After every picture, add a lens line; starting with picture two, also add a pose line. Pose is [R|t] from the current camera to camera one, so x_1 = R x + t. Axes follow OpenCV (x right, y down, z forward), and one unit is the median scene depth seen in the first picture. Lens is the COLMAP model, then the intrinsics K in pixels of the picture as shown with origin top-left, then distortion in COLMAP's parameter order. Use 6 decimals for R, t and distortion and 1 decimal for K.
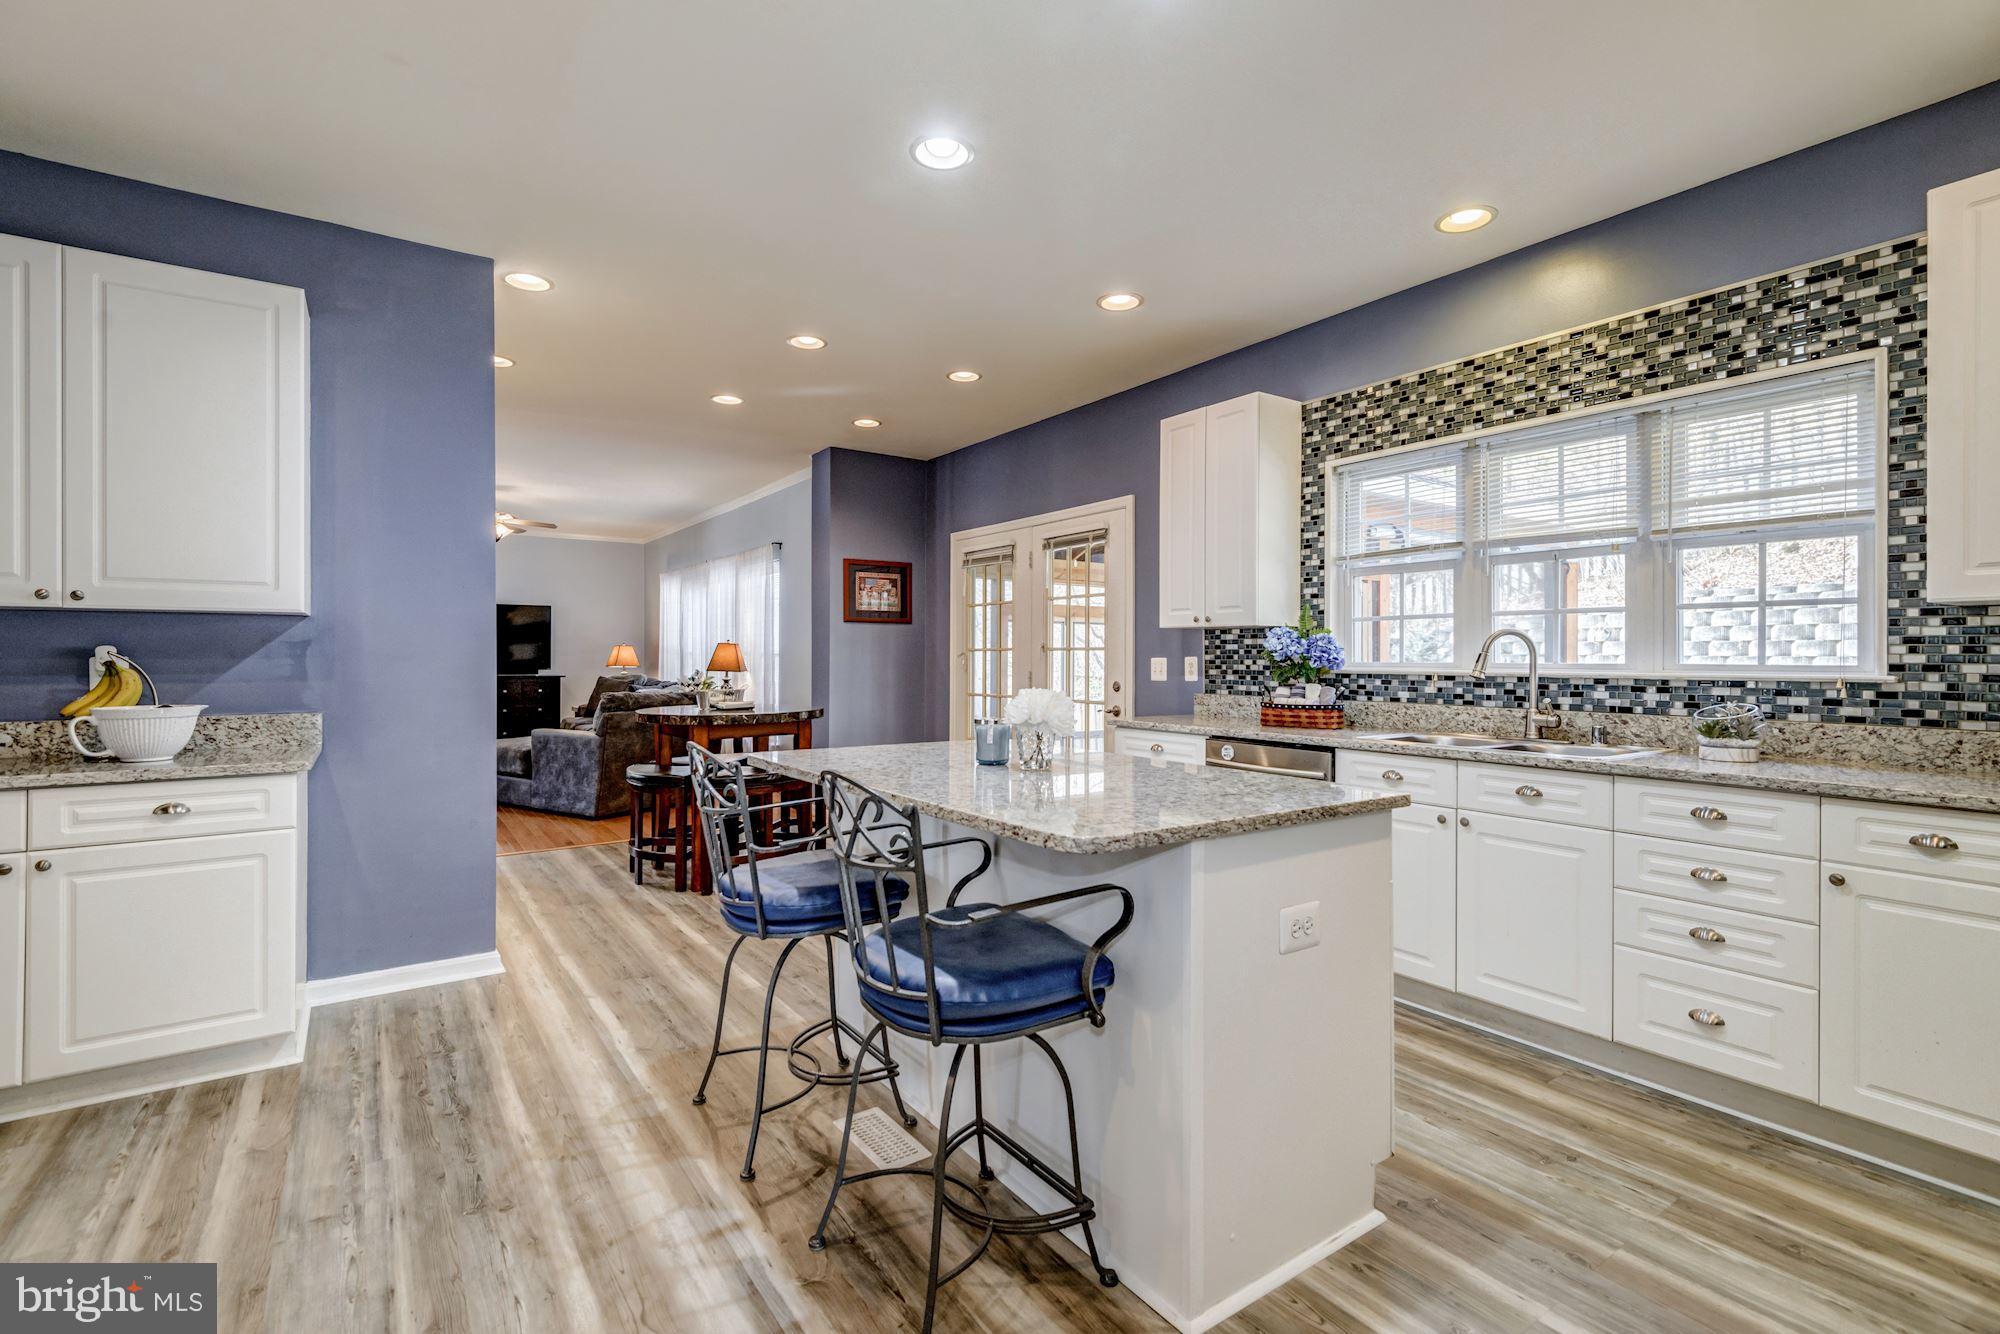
lens RADIAL K [[902.4, 0, 1005.1], [0, 902.4, 659.3], [0, 0, 1]] dist [0.022732, -0.010785]
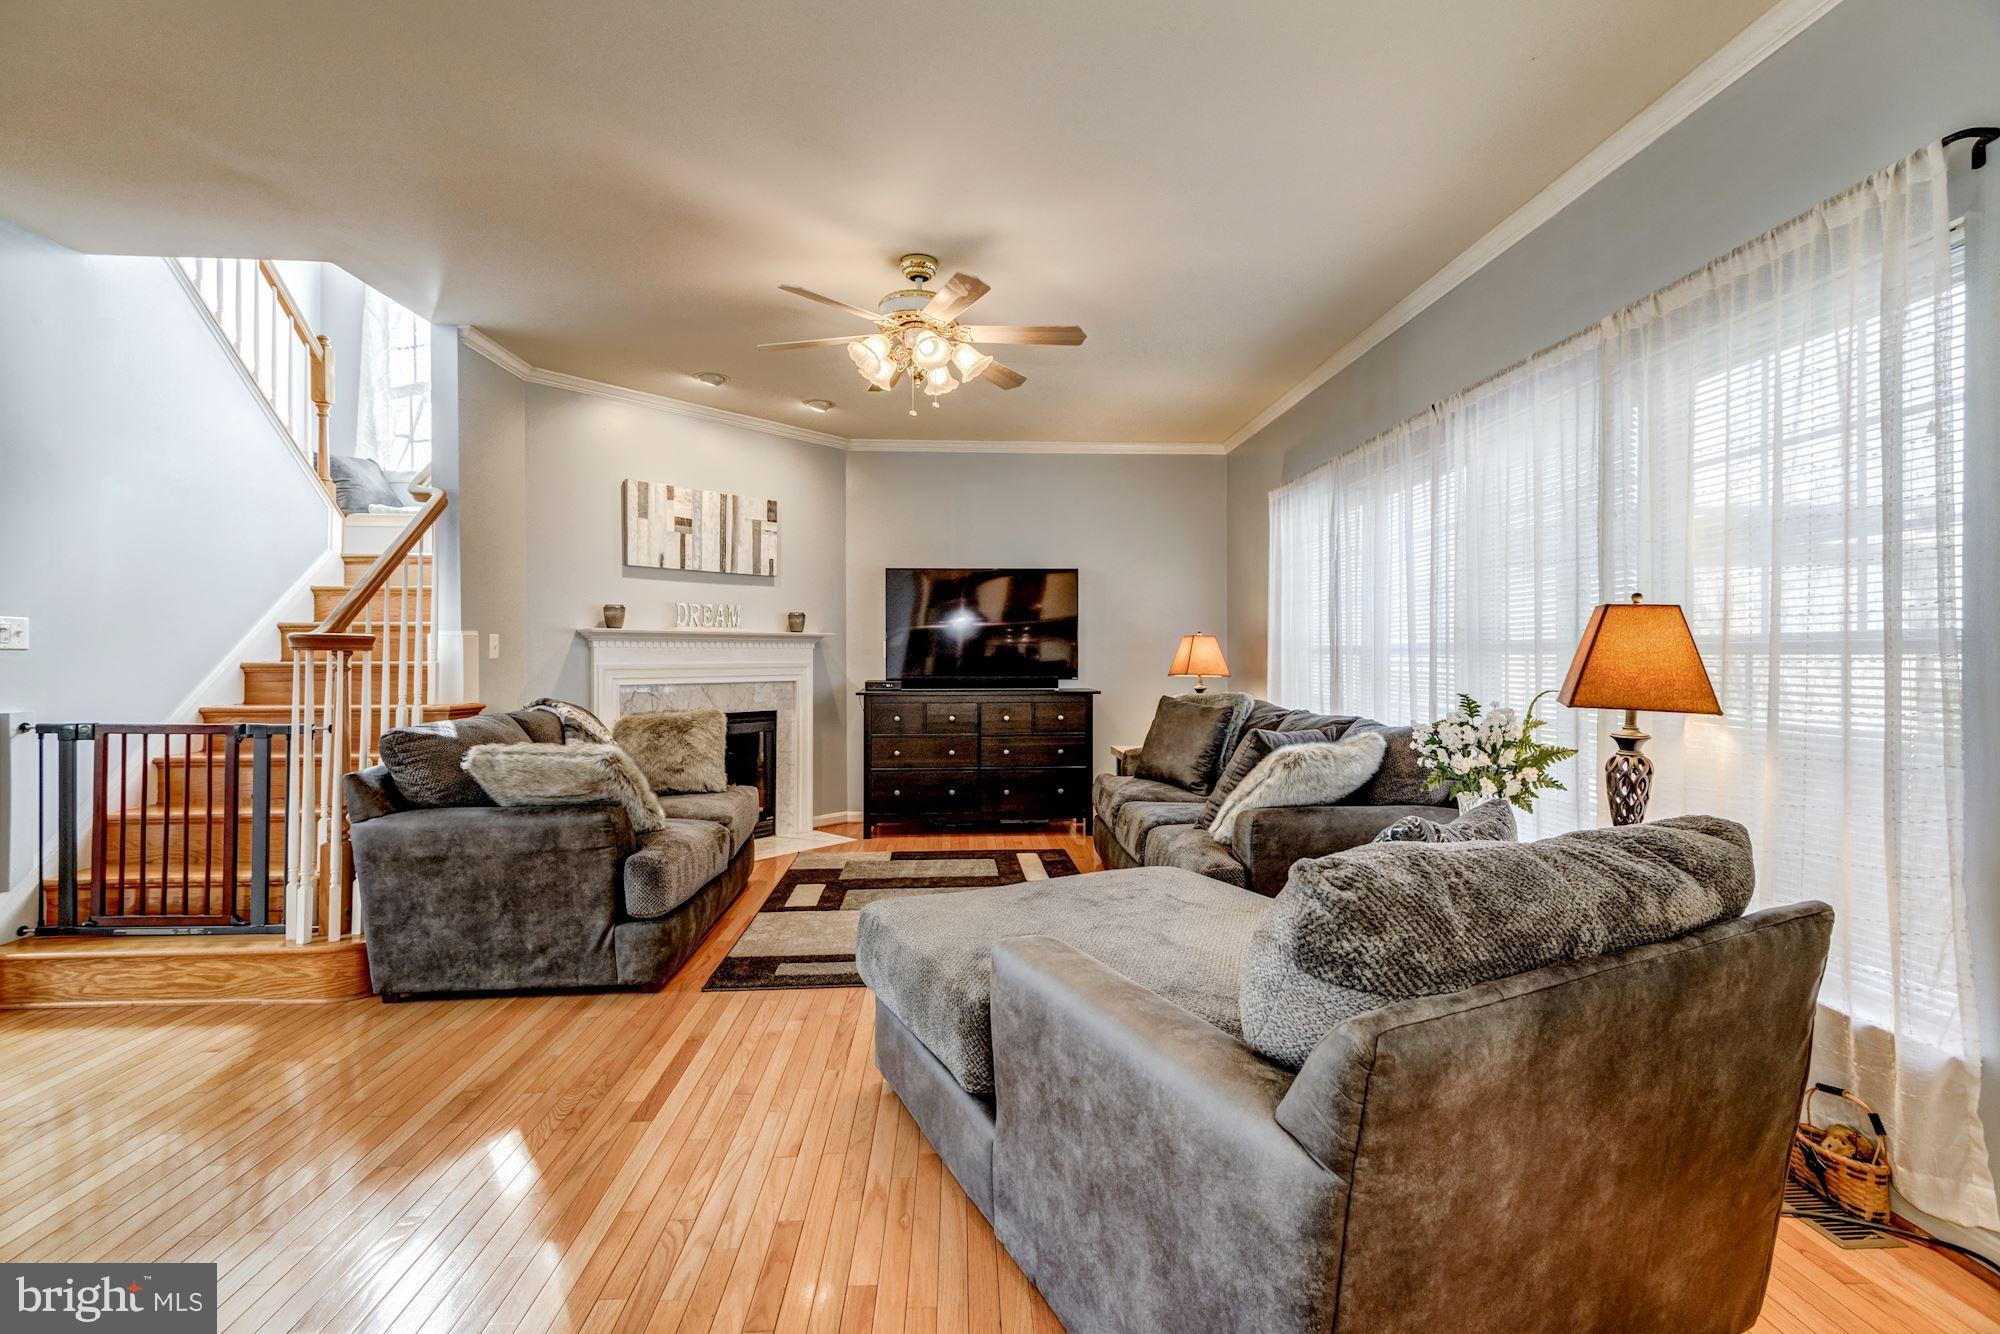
lens RADIAL K [[902.4, 0, 1006.2], [0, 902.4, 649.8], [0, 0, 1]] dist [0.022732, -0.010785]
pose [[0.850704, -0.007265, -0.525594, -0.779470], [0.001495, 0.999934, -0.011401, -0.005700], [0.525642, 0.008913, 0.850659, 1.593182]]
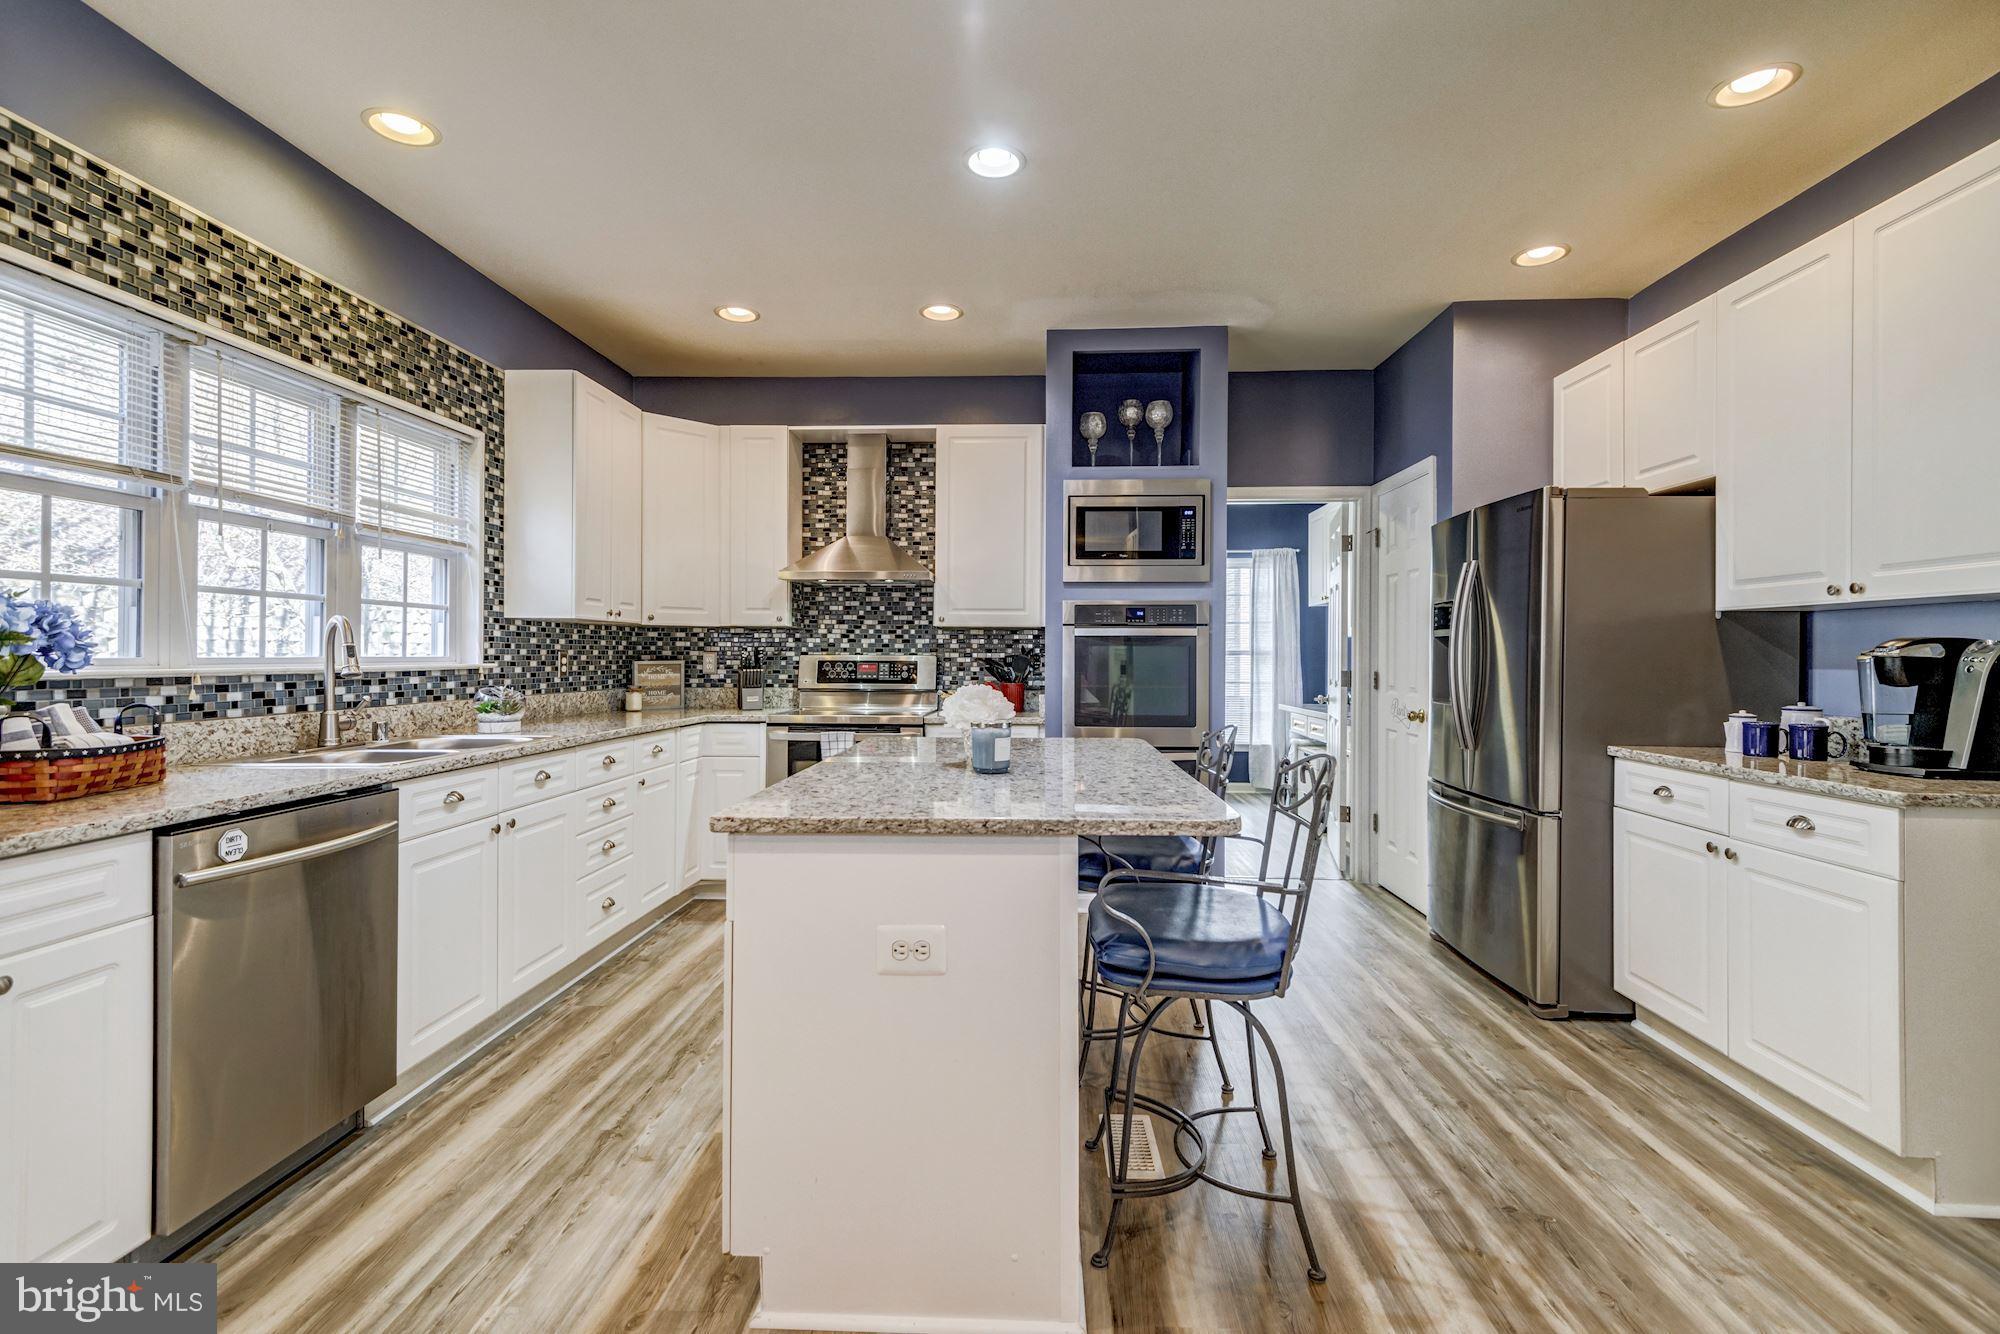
lens RADIAL K [[902.4, 0, 996.9], [0, 902.4, 656.2], [0, 0, 1]] dist [0.022732, -0.010785]
pose [[-0.787896, -0.006255, 0.615777, -0.413827], [-0.003281, 0.999977, 0.005959, -0.003342], [-0.615800, 0.002674, -0.787898, 1.232561]]
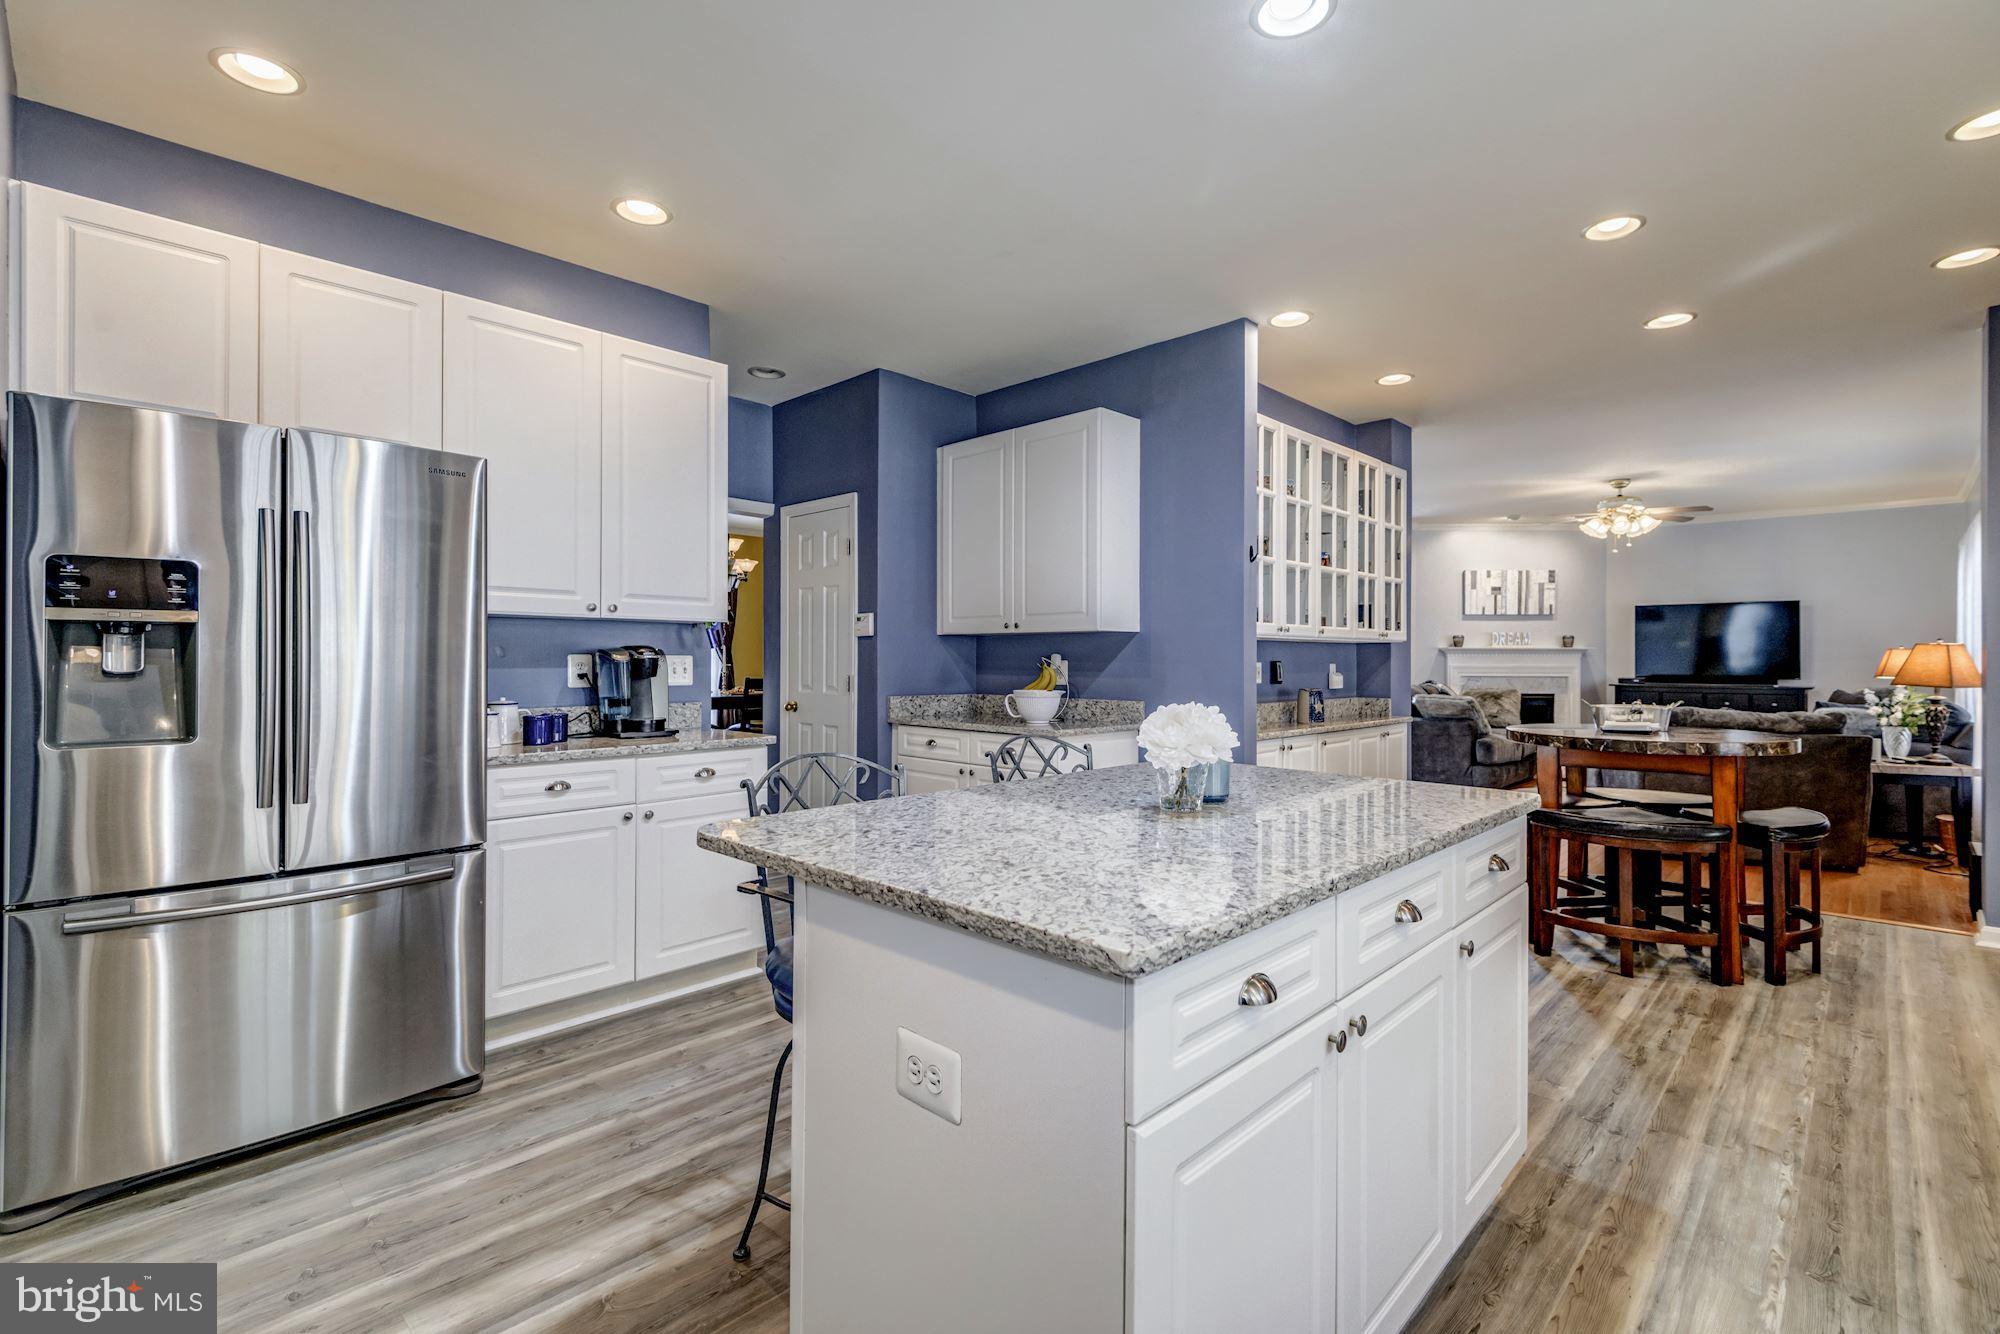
lens RADIAL K [[902.4, 0, 1006.2], [0, 902.4, 659.9], [0, 0, 1]] dist [0.022732, -0.010785]
pose [[0.193910, -0.001235, -0.981018, 0.514803], [-0.007281, 0.999970, -0.002698, 0.000674], [0.980992, 0.007666, 0.193896, 0.491752]]
